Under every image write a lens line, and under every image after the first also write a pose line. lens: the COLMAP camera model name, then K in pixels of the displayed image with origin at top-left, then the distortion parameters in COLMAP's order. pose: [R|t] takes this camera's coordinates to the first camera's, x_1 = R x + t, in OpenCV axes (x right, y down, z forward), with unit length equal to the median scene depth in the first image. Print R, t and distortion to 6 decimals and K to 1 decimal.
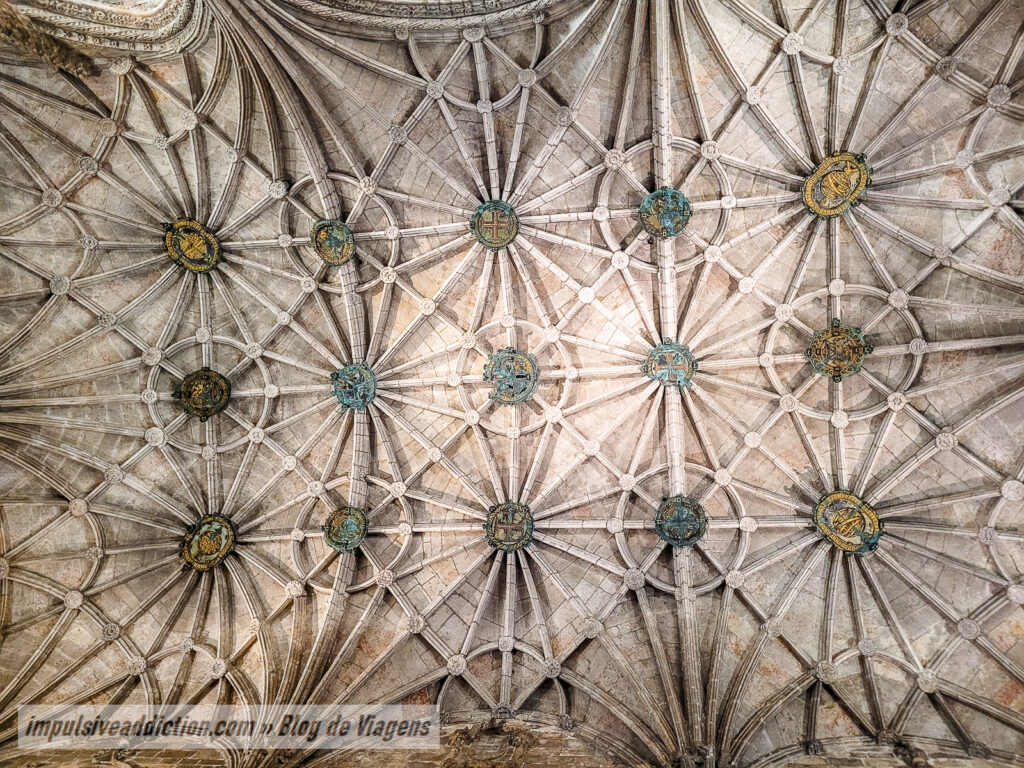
lens RADIAL K [[777.1, 0, 519.3], [0, 777.1, 388.1], [0, 0, 1]] dist [0.060549, -0.048625]
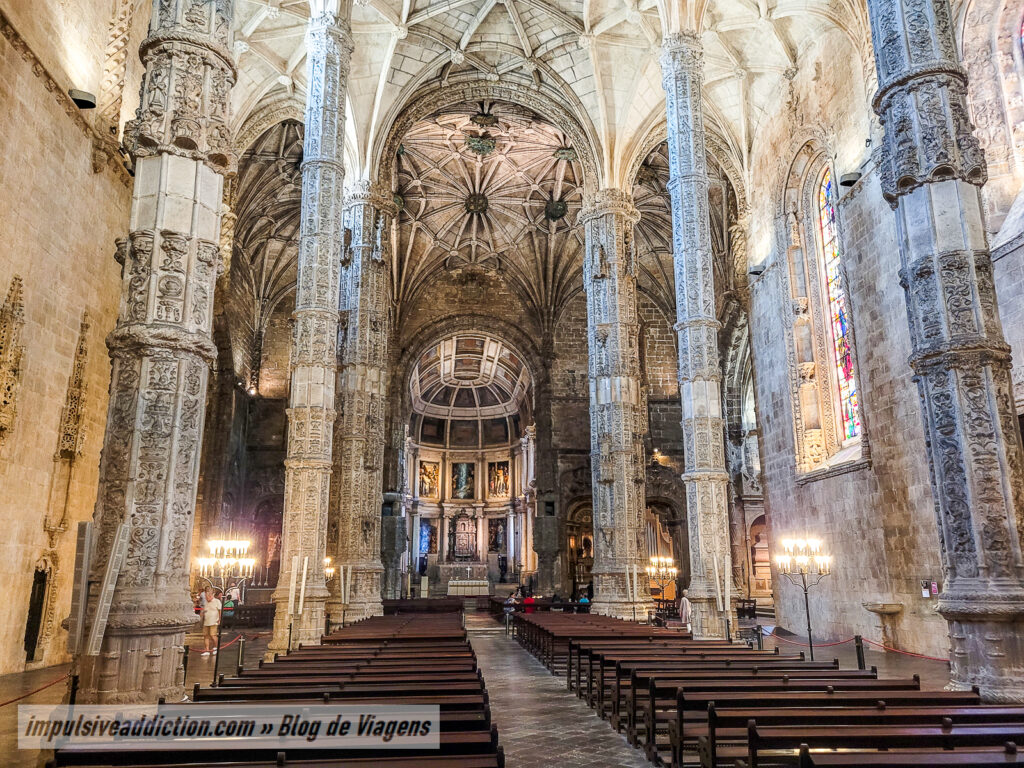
lens RADIAL K [[777.1, 0, 519.3], [0, 777.1, 388.1], [0, 0, 1]] dist [0.060549, -0.048625]
pose [[0.975583, -0.131789, 0.175699, -0.367342], [-0.142049, 0.231527, 0.962402, -1.913287], [-0.167513, -0.963860, 0.207153, 0.081757]]
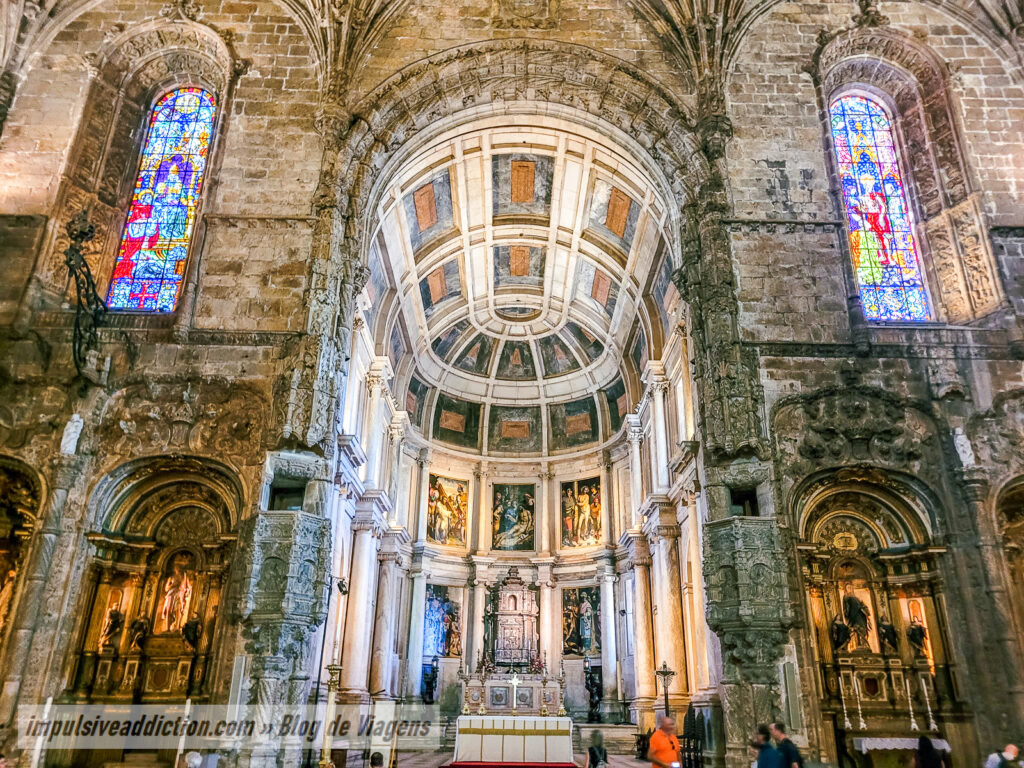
lens RADIAL K [[775.5, 0, 524.7], [0, 775.5, 394.5], [0, 0, 1]] dist [0.067345, -0.066745]
pose [[0.985870, -0.117288, 0.119597, -0.226183], [-0.067983, 0.372376, 0.925589, -0.362374], [-0.153095, -0.920641, 0.359141, 0.048626]]
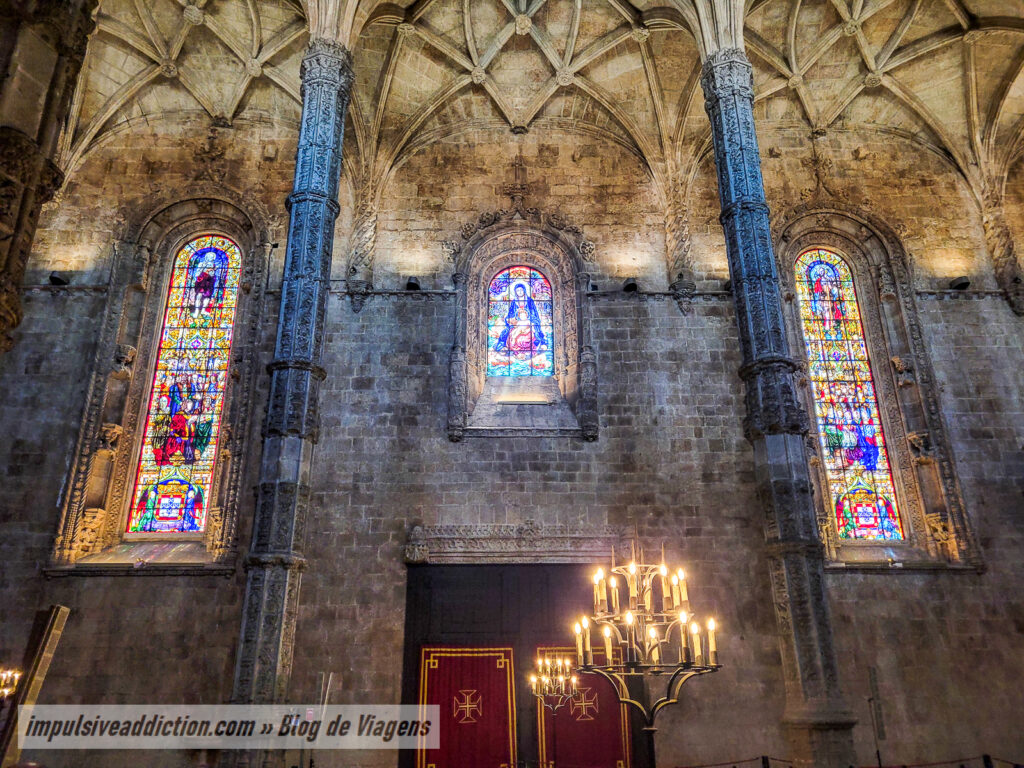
lens RADIAL K [[777.1, 0, 519.3], [0, 777.1, 388.1], [0, 0, 1]] dist [0.060549, -0.048625]
pose [[-0.083299, 0.221093, 0.971689, -0.753236], [-0.996466, -0.029055, -0.078812, -1.162166], [0.010807, -0.974820, 0.222732, 0.135289]]
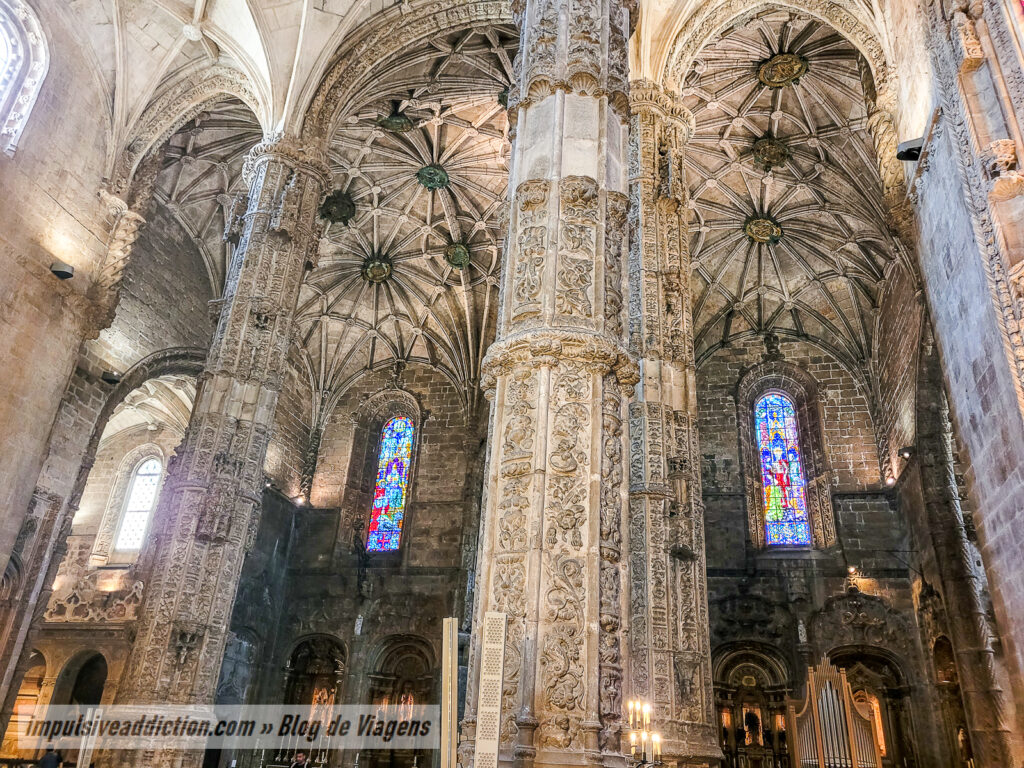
lens RADIAL K [[777.1, 0, 519.3], [0, 777.1, 388.1], [0, 0, 1]] dist [0.060549, -0.048625]
pose [[0.978669, -0.178020, -0.102548, 0.022104], [0.171930, 0.436457, 0.883145, -1.253031], [-0.112460, -0.881938, 0.457754, 0.004155]]
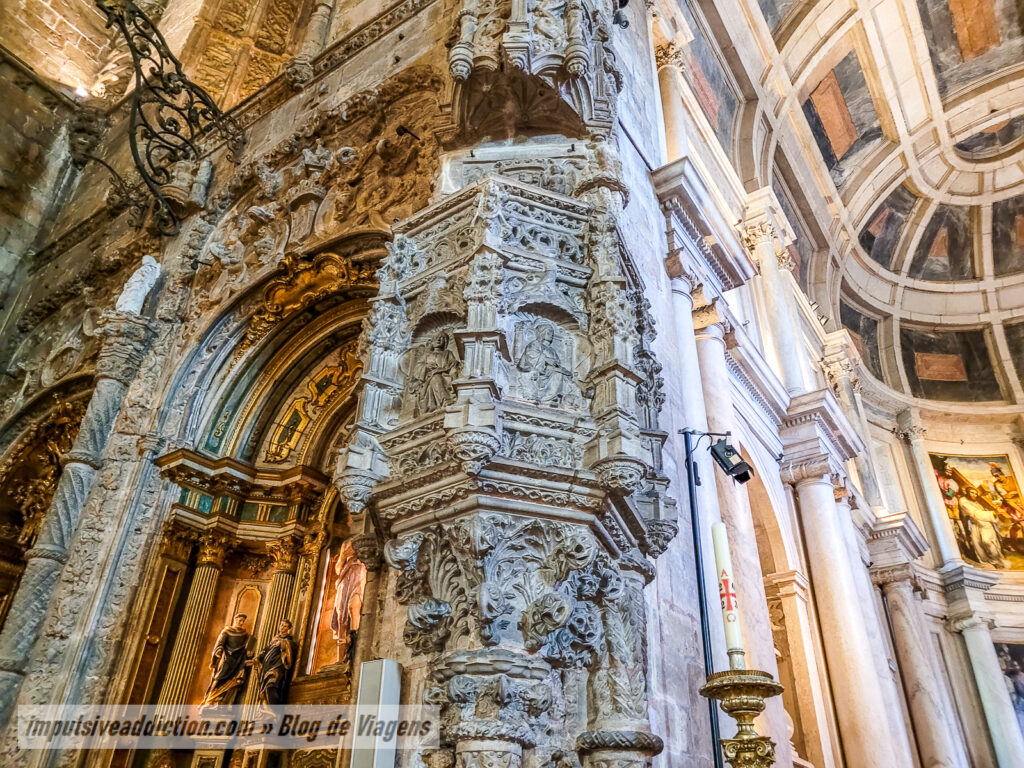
lens RADIAL K [[775.5, 0, 524.7], [0, 775.5, 394.5], [0, 0, 1]] dist [0.067345, -0.066745]
pose [[0.847330, -0.399982, -0.349352, -0.300947], [0.516150, 0.465436, 0.718998, 0.264789], [-0.124985, -0.789546, 0.600829, 0.057425]]
